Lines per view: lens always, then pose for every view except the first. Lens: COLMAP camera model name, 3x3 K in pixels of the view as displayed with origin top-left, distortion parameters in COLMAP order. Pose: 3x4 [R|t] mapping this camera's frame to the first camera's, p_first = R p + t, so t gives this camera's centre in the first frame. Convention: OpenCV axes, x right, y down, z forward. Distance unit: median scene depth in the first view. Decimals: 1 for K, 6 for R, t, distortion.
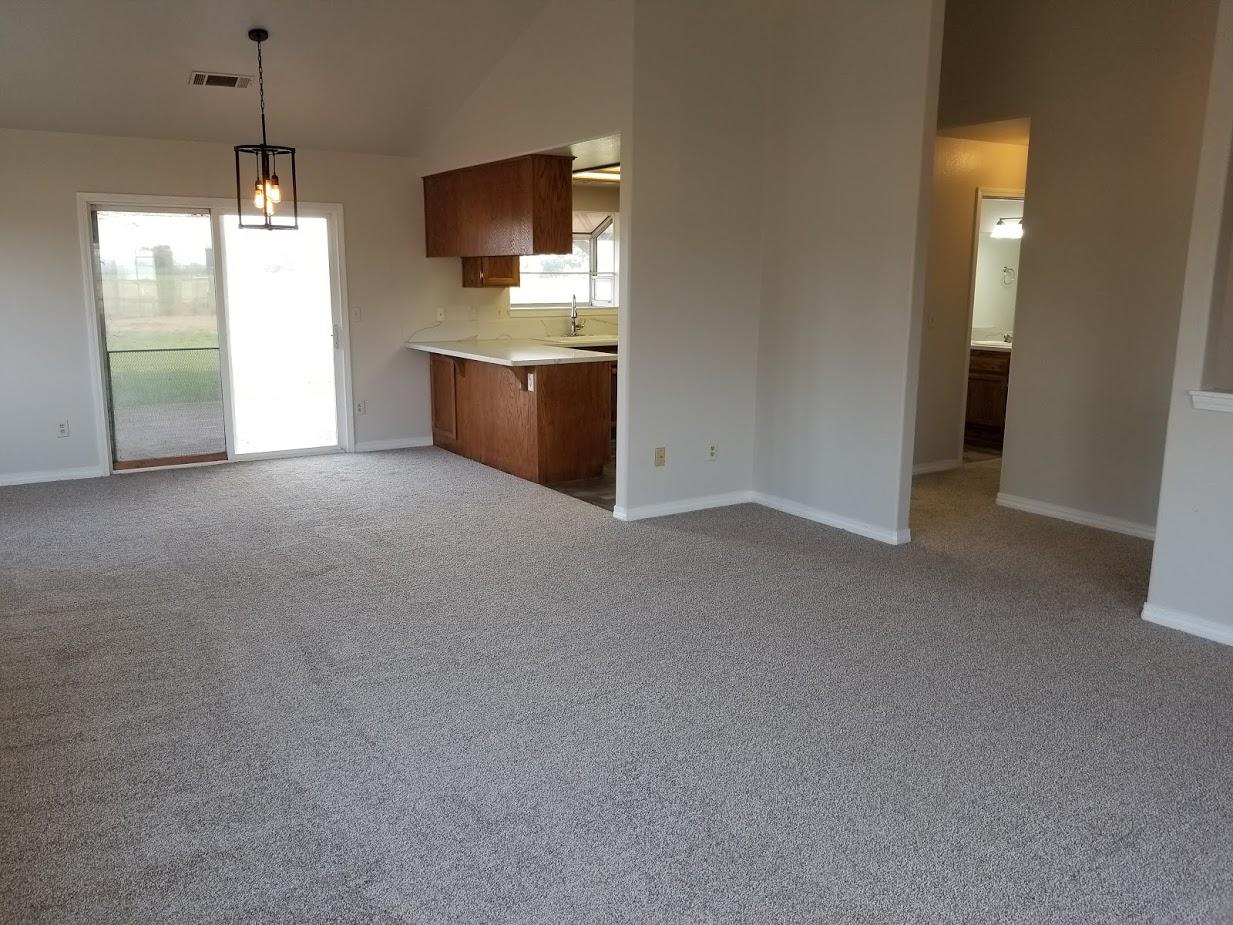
lens RADIAL K [[948.8, 0, 614.6], [0, 948.8, 454.1], [0, 0, 1]] dist [0.050992, -0.128697]
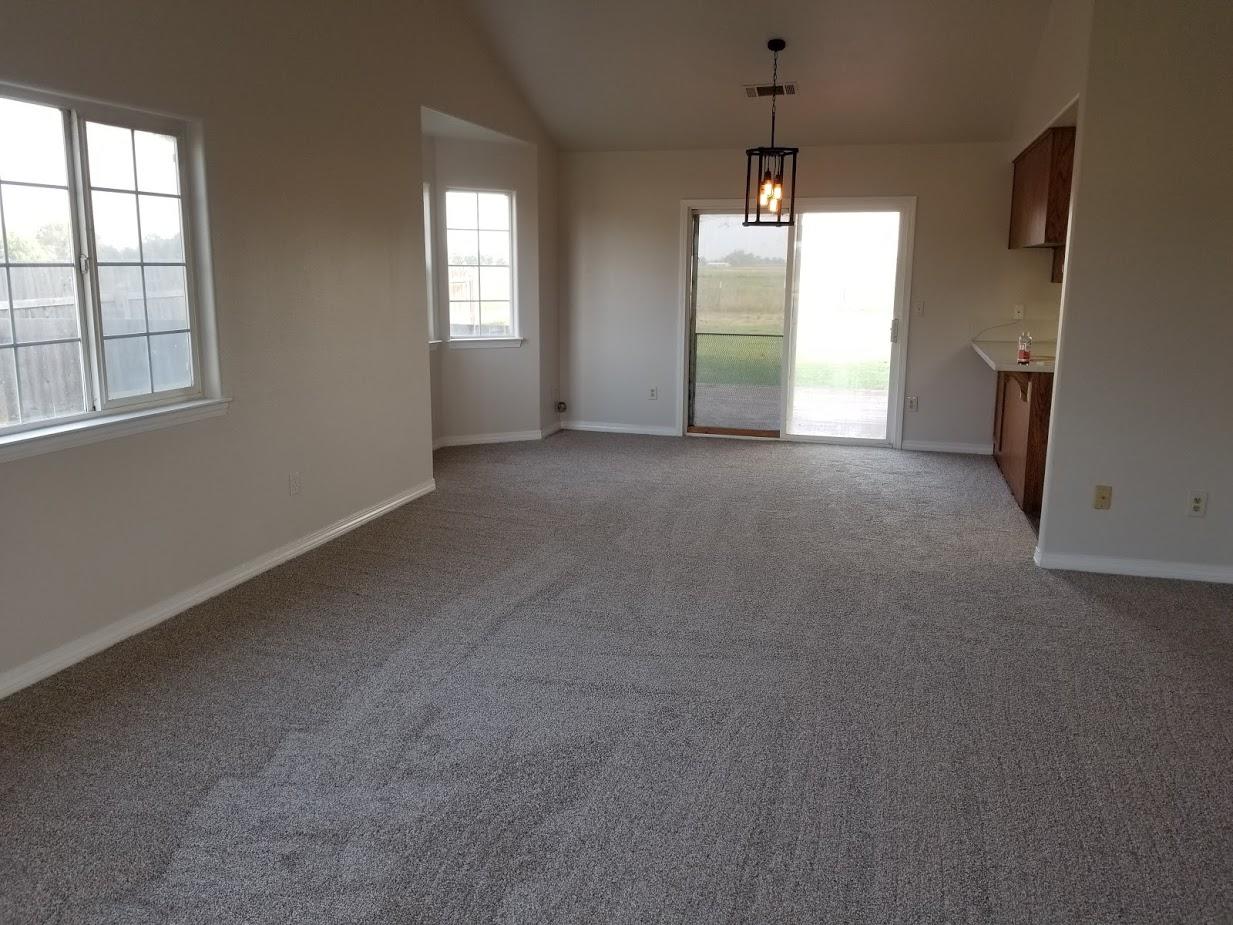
lens RADIAL K [[948.8, 0, 614.6], [0, 948.8, 454.1], [0, 0, 1]] dist [0.050992, -0.128697]
pose [[0.644590, 0.144527, -0.750743, 0.309481], [-0.143093, 0.987423, 0.067231, -0.022945], [0.751018, 0.064089, 0.657164, 0.146398]]
